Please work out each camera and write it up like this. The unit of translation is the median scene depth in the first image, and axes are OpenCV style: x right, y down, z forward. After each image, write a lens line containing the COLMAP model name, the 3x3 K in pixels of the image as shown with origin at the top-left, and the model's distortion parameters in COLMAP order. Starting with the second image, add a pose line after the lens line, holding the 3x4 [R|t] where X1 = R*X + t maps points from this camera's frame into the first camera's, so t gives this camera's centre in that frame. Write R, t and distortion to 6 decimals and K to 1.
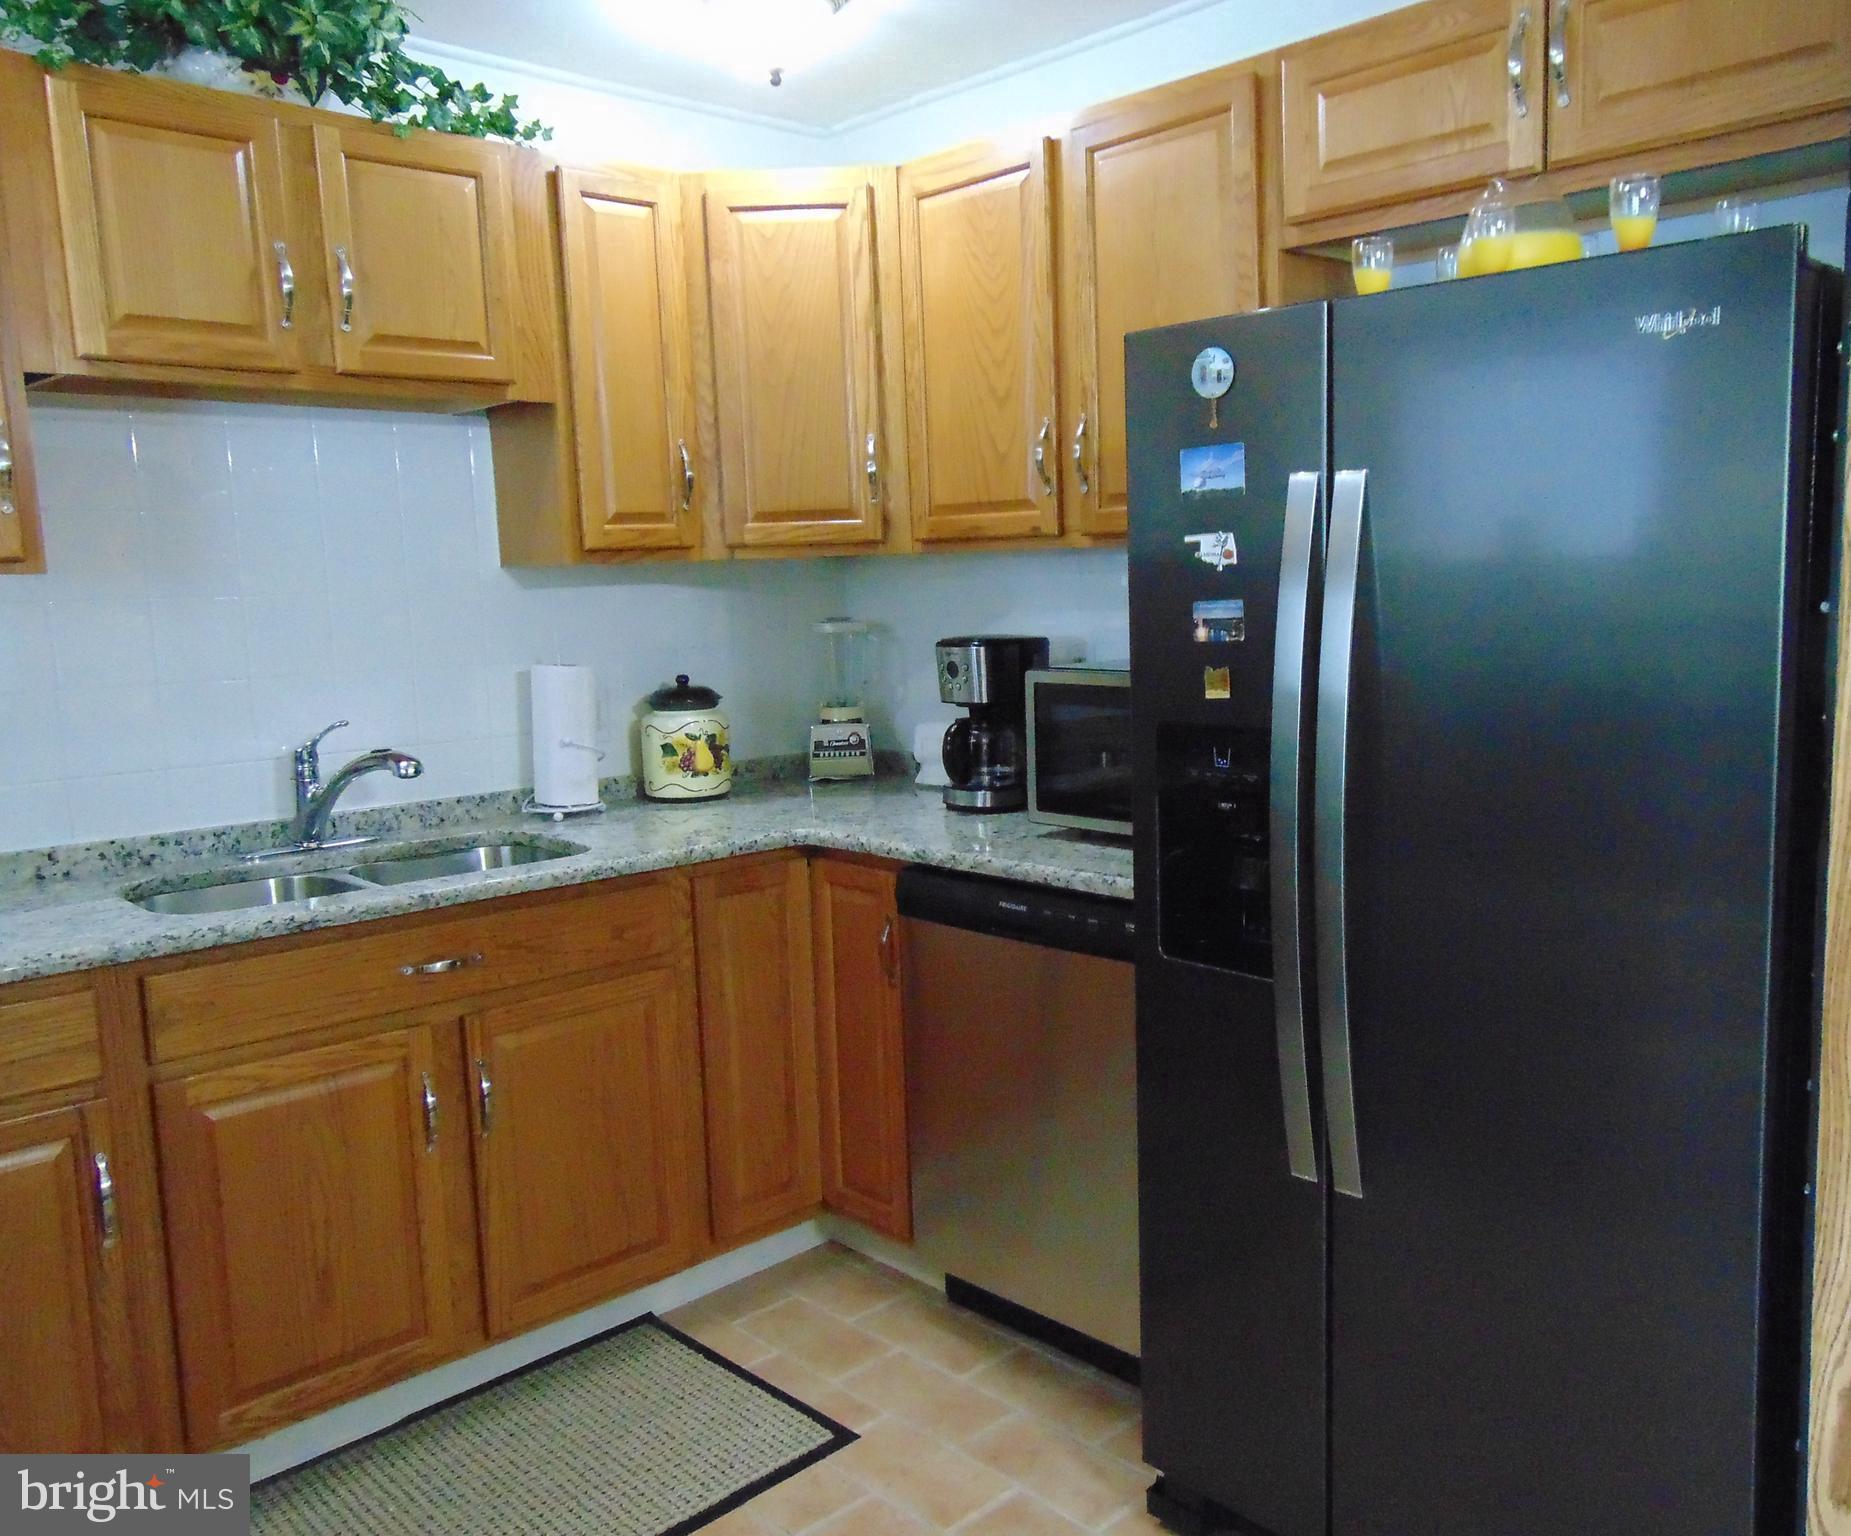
lens RADIAL K [[1539.7, 0, 1000.1], [0, 1539.7, 794.6], [0, 0, 1]] dist [-0.015476, 0.046061]
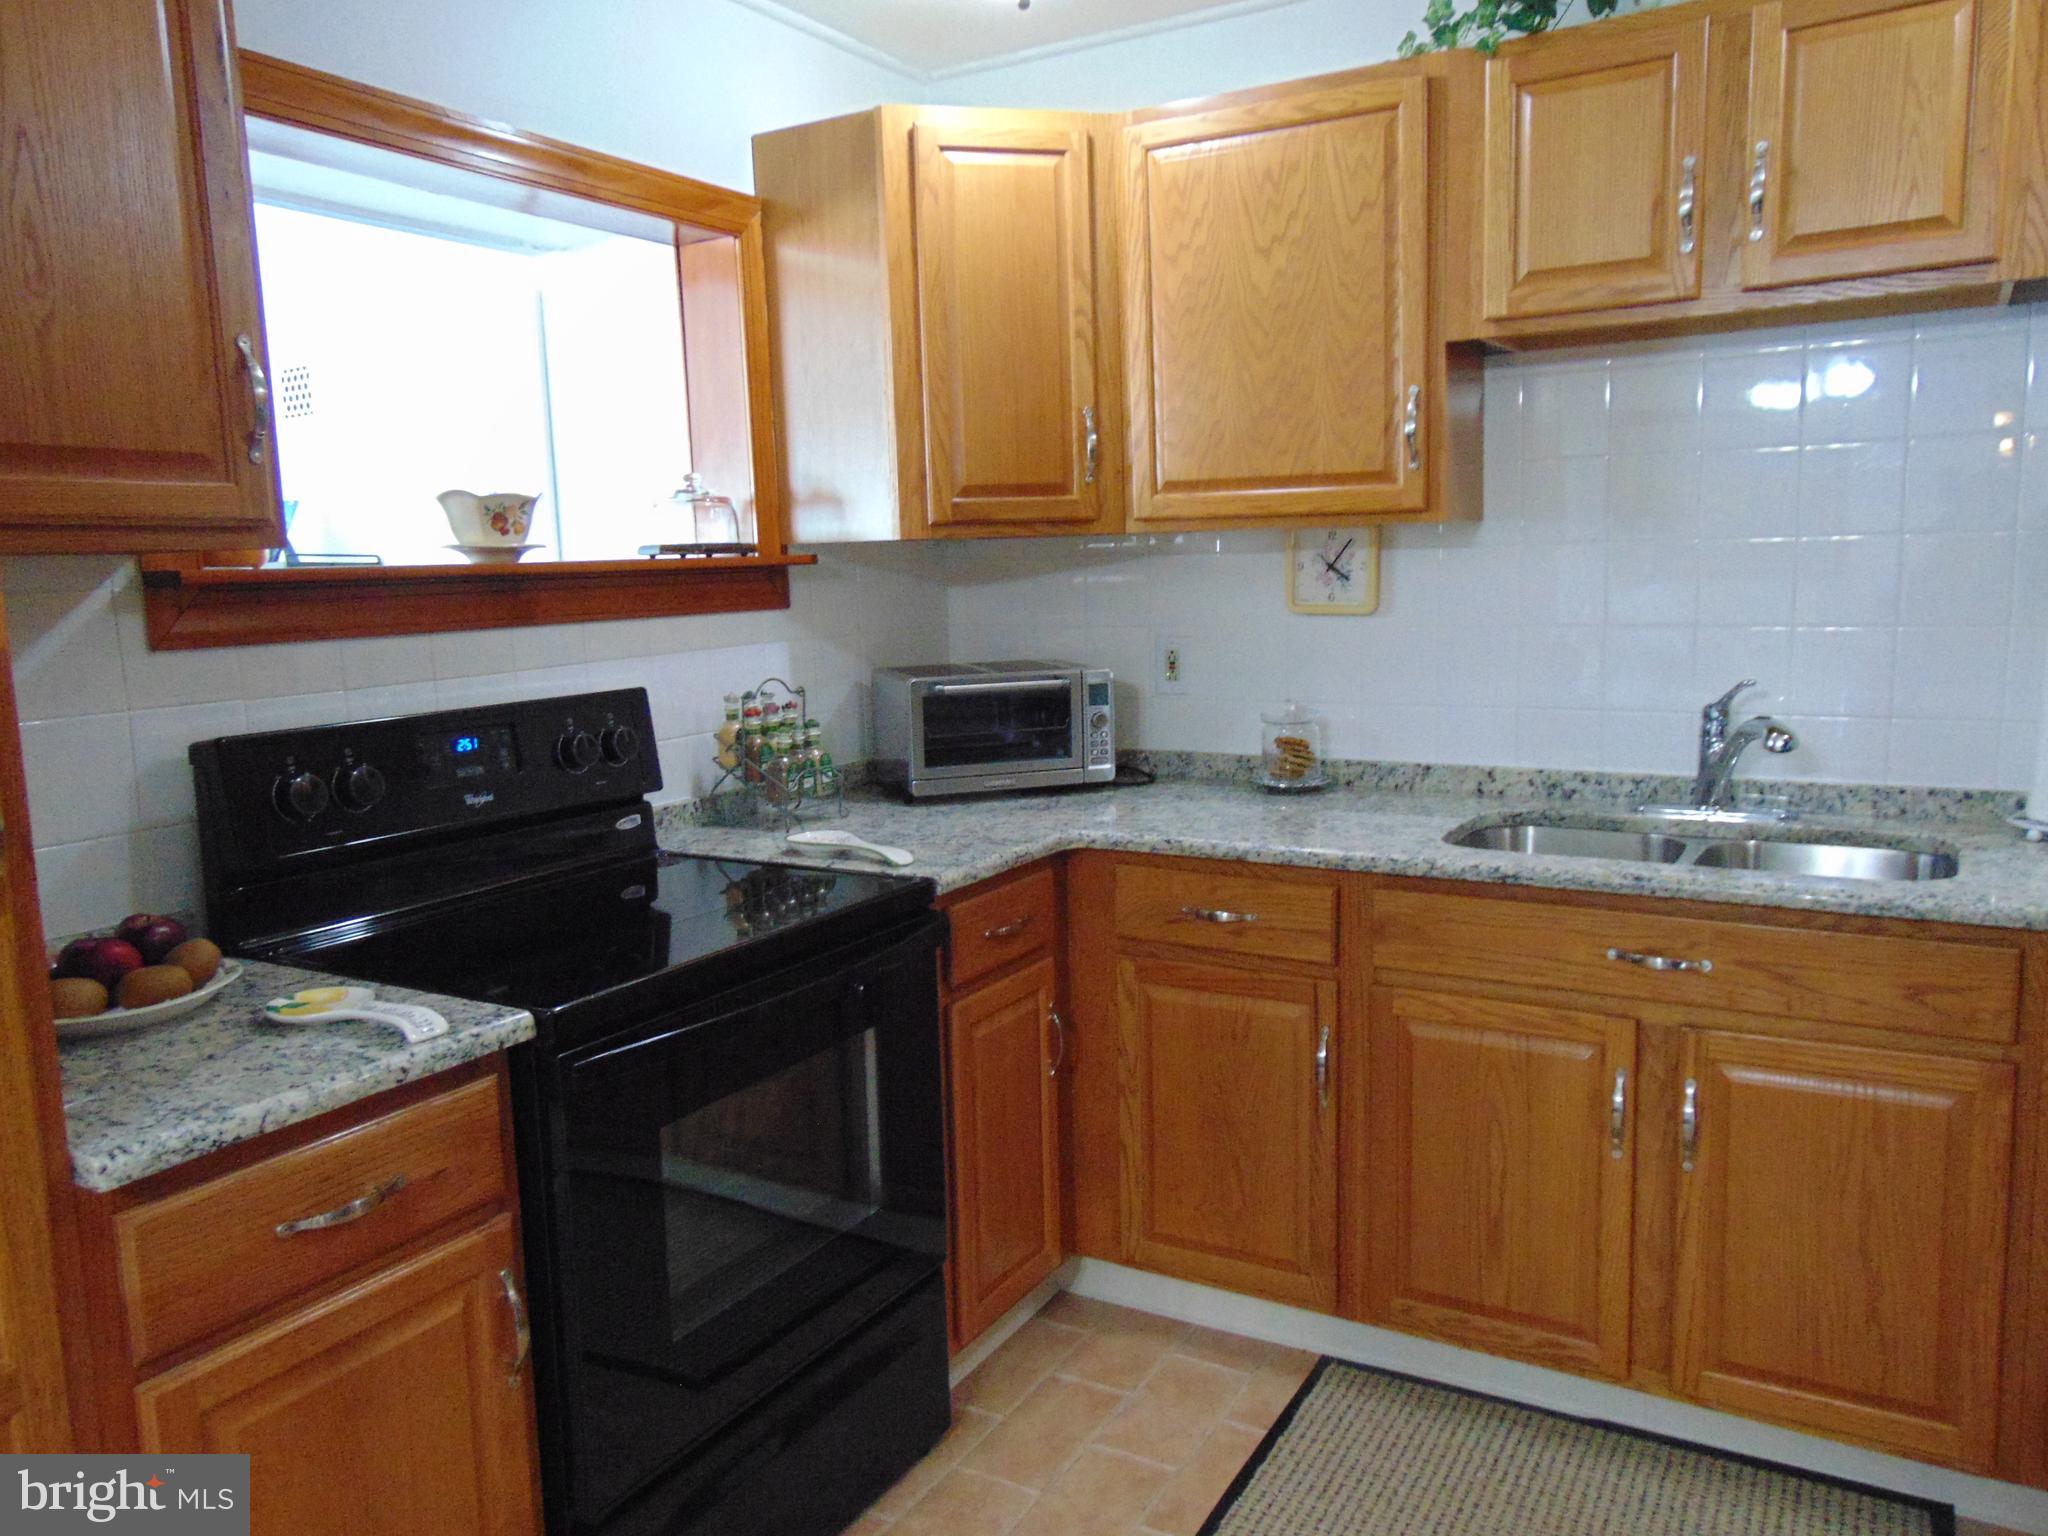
lens RADIAL K [[1537.5, 0, 1008.8], [0, 1537.5, 787.6], [0, 0, 1]] dist [-0.023486, 0.061967]
pose [[0.247001, 0.166010, -0.954689, 0.344471], [-0.117536, 0.983074, 0.140537, -0.063100], [0.961861, 0.077497, 0.262333, 0.361126]]
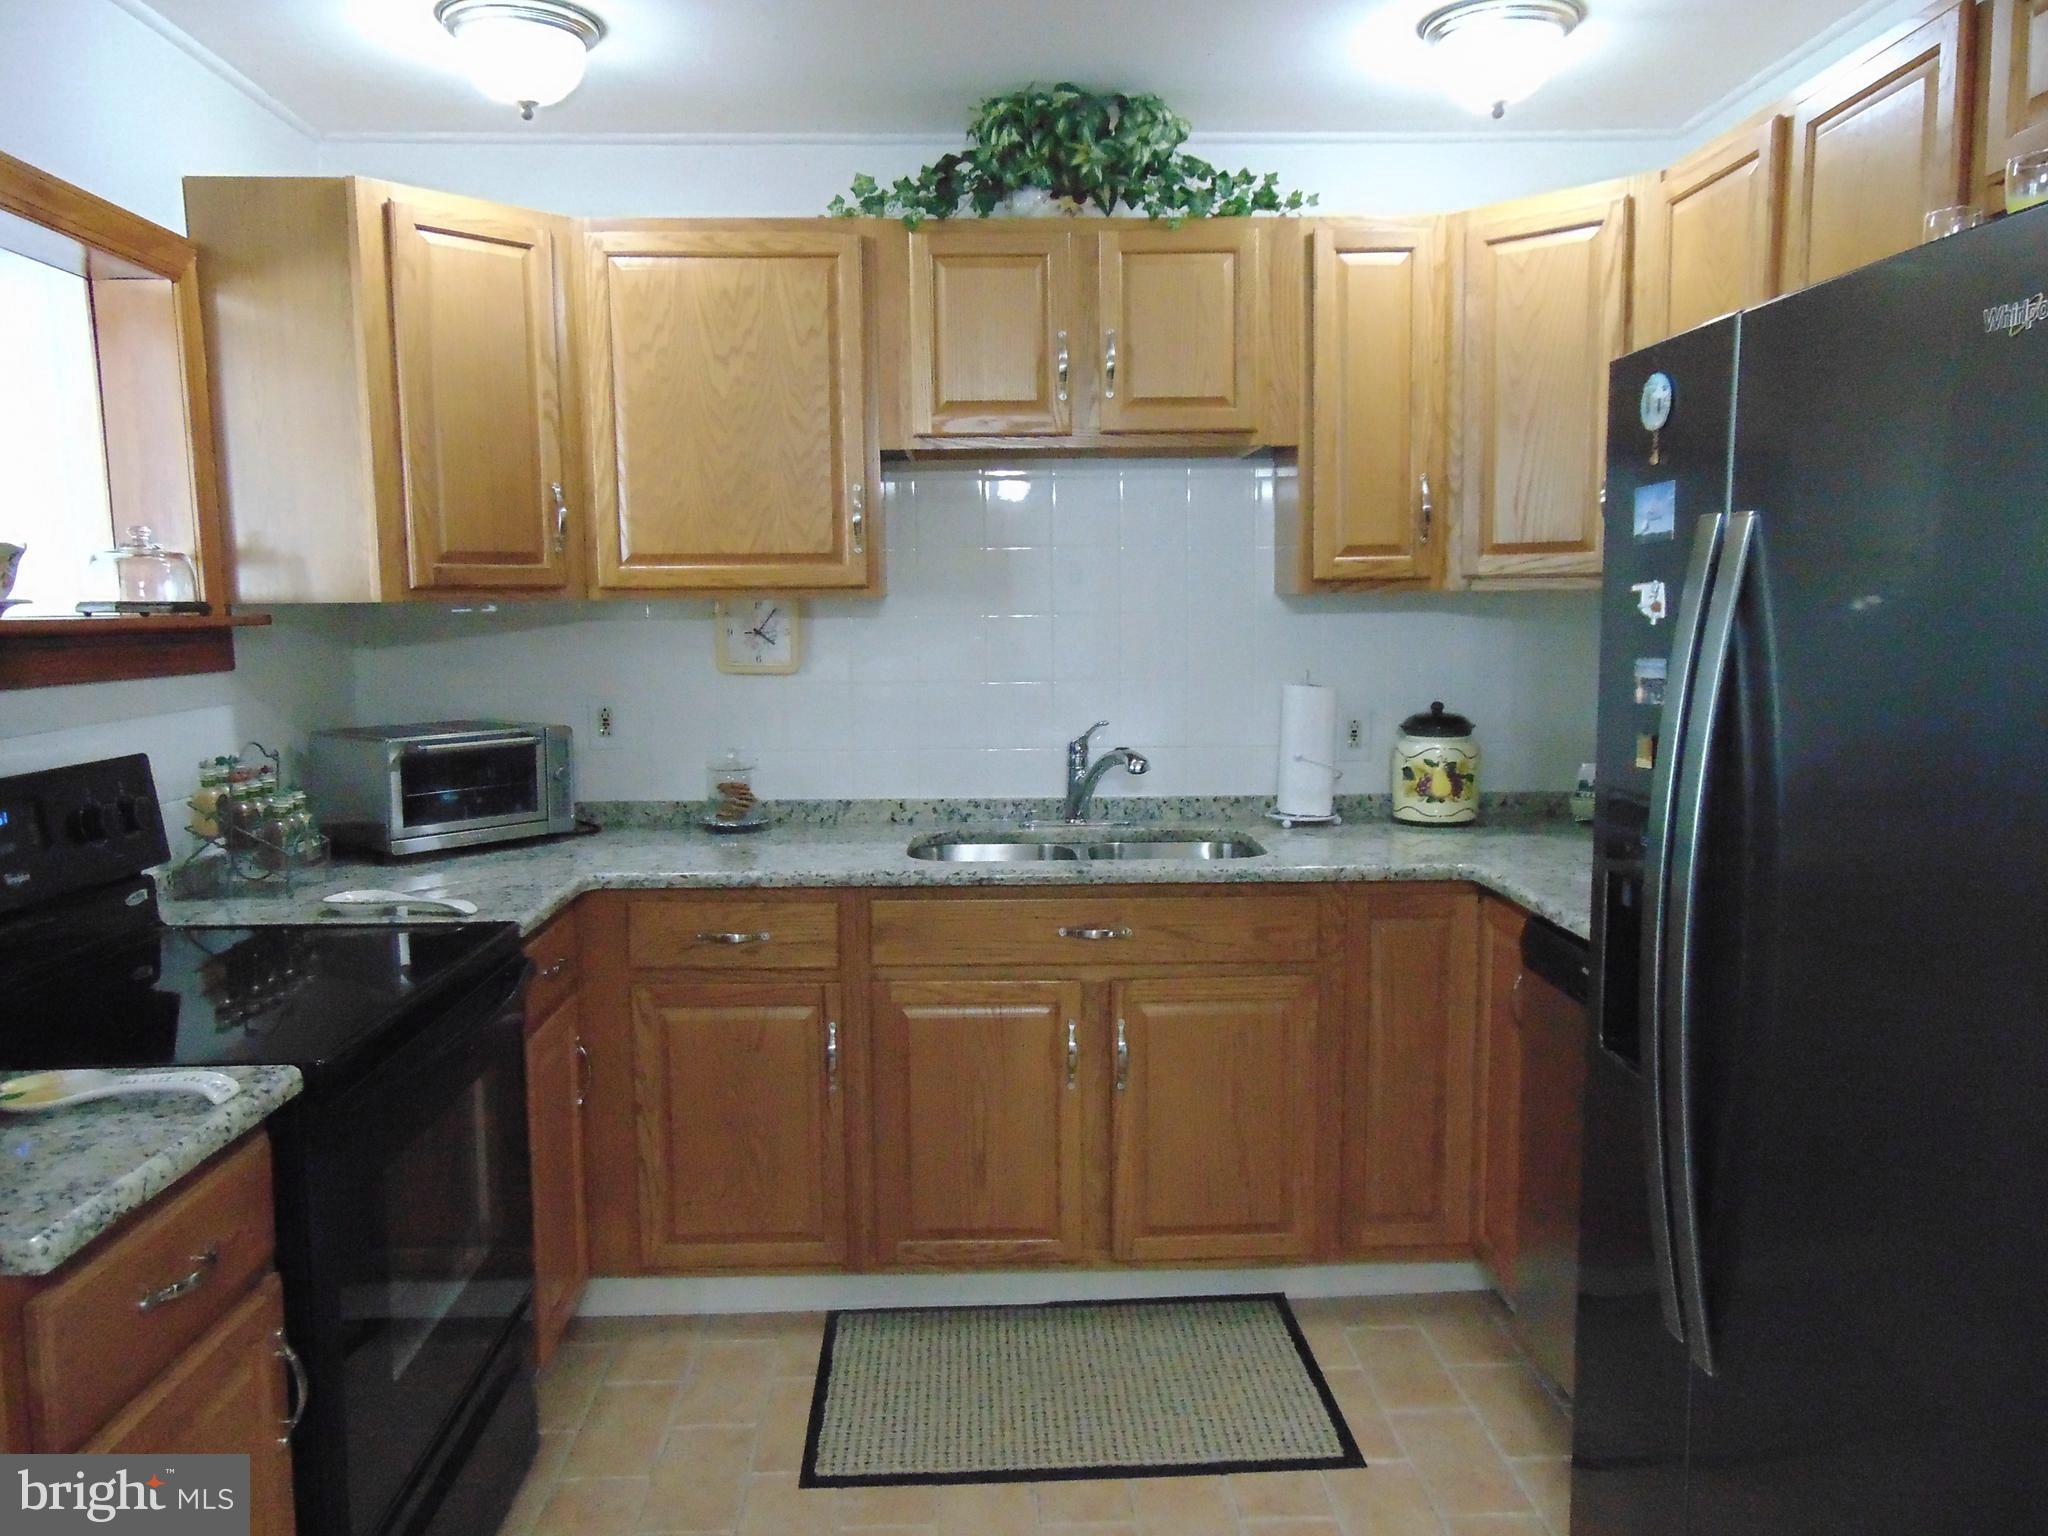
lens RADIAL K [[1537.5, 0, 1003.6], [0, 1537.5, 794.4], [0, 0, 1]] dist [-0.023486, 0.061967]
pose [[0.726576, 0.106643, -0.678759, 0.342639], [-0.109777, 0.993209, 0.038537, -0.029759], [0.678260, 0.046513, 0.733349, 0.075319]]
